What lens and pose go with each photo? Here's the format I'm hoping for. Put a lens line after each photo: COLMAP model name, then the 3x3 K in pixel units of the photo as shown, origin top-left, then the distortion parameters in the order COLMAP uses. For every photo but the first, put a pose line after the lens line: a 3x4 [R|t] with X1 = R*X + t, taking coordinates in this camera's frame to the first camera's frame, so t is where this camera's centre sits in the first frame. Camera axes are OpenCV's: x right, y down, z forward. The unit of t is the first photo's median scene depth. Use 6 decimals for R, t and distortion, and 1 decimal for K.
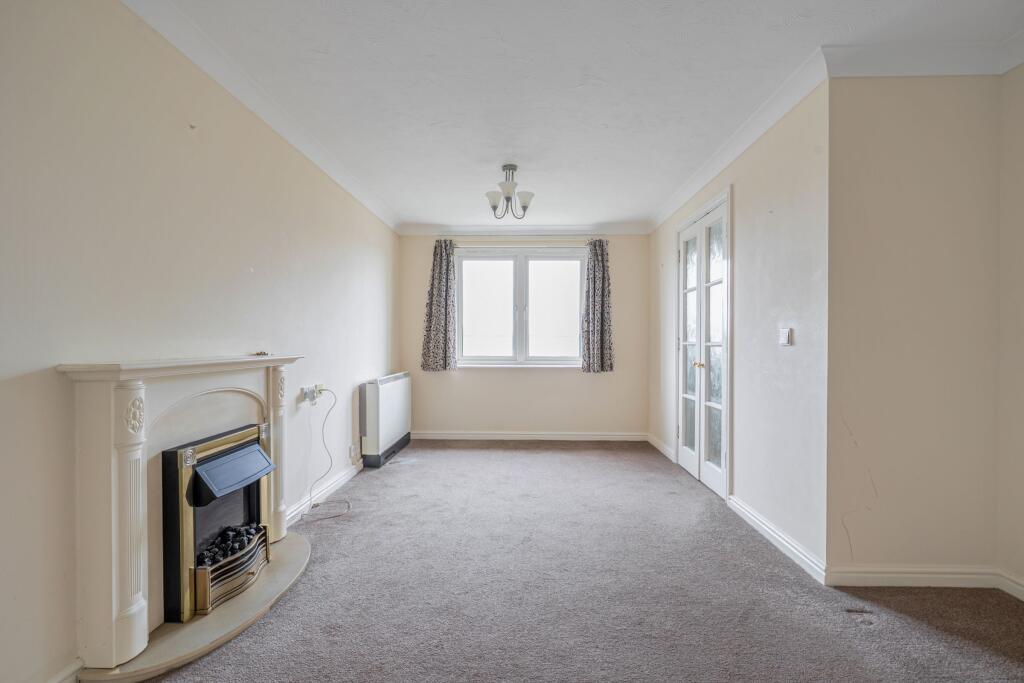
lens RADIAL K [[444.1, 0, 512.5], [0, 444.1, 343.7], [0, 0, 1]] dist [0.001660, 0.000114]
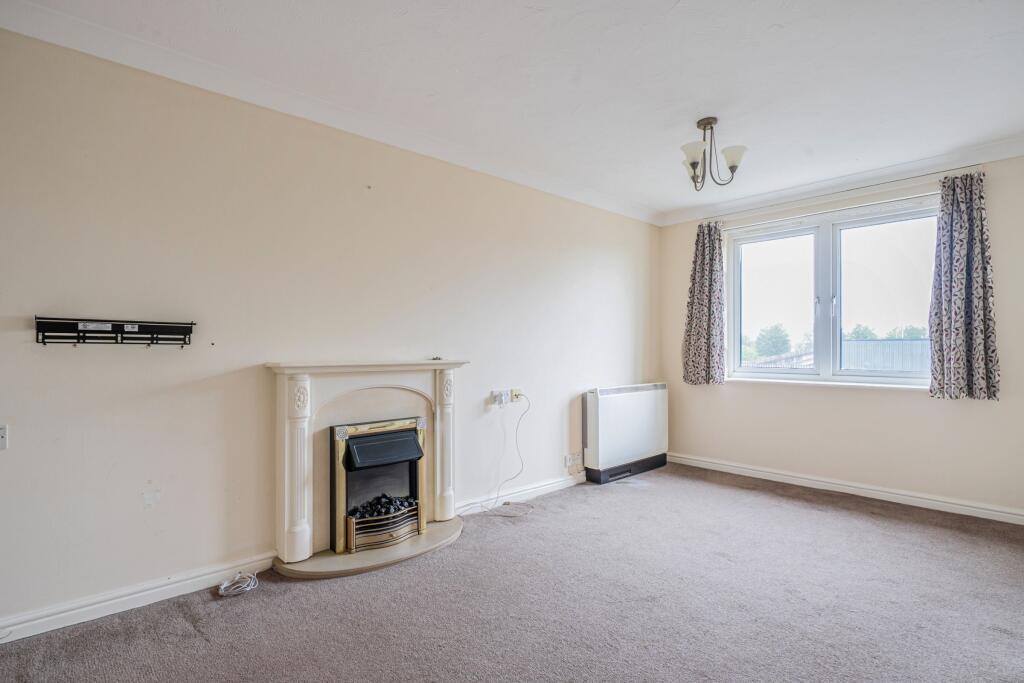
lens RADIAL K [[504.3, 0, 512.6], [0, 504.3, 345.2], [0, 0, 1]] dist [-0.002750, 0.000059]
pose [[0.697689, -0.006749, -0.716369, 0.336301], [-0.001916, 0.999934, -0.011287, 0.000892], [0.716398, 0.009247, 0.697630, 0.132531]]
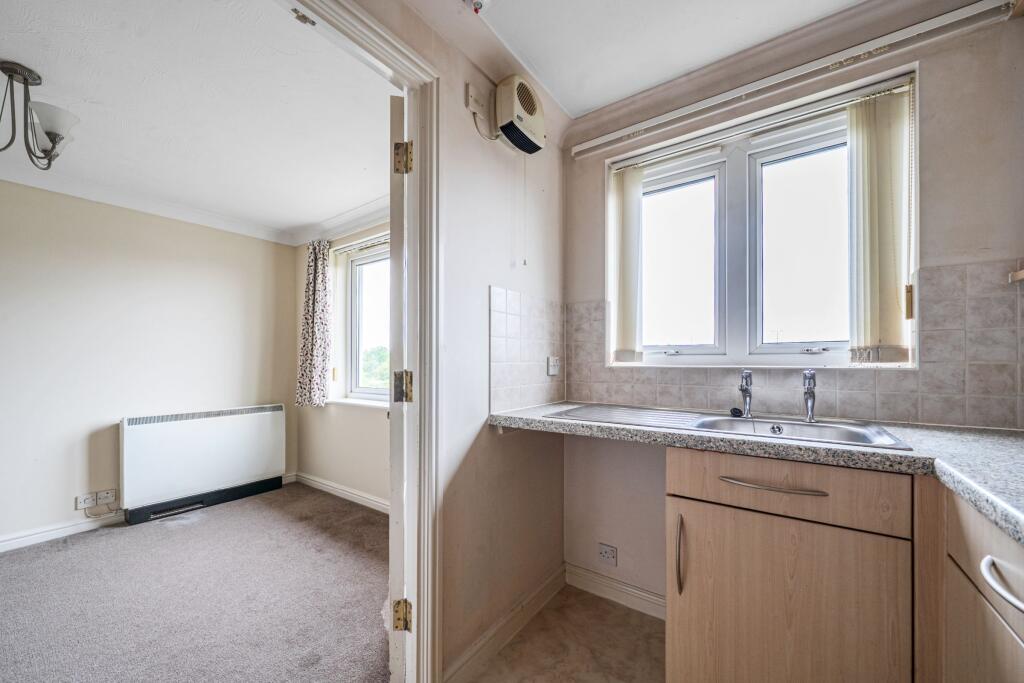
lens RADIAL K [[378.5, 0, 509.8], [0, 378.5, 359.4], [0, 0, 1]] dist [0.000021, 0.000010]
pose [[0.822426, -0.003225, -0.568862, 0.687322], [-0.001879, 0.999963, -0.008385, -0.022727], [0.568868, 0.007965, 0.822390, 0.838621]]
